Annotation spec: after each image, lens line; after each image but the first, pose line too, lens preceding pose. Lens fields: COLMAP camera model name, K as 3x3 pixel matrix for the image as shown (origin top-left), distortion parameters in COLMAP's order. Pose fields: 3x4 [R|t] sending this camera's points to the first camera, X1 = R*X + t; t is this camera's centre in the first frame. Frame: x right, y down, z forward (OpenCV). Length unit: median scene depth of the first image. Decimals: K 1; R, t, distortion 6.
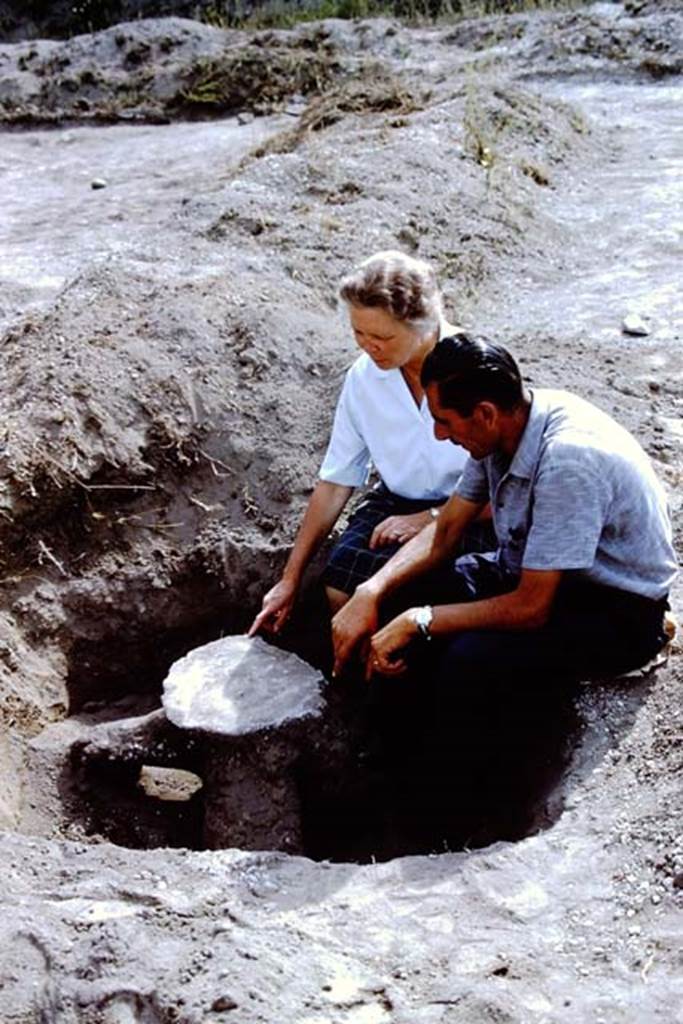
lens RADIAL K [[1979.9, 0, 341.5], [0, 1979.9, 512.0], [0, 0, 1]] dist [-0.304086, 0.169206]
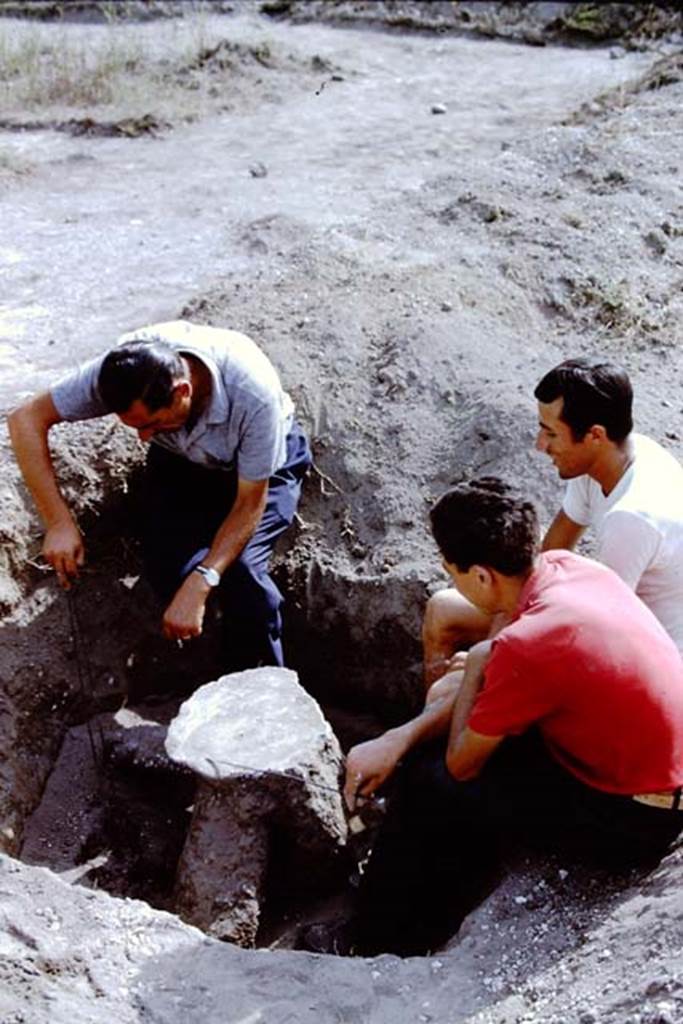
lens RADIAL K [[1979.9, 0, 341.5], [0, 1979.9, 512.0], [0, 0, 1]] dist [-0.304086, 0.169206]
pose [[0.945505, 0.174300, -0.275028, 0.217948], [-0.145223, 0.981734, 0.122920, -0.129986], [0.291429, -0.076281, 0.953546, 0.037499]]
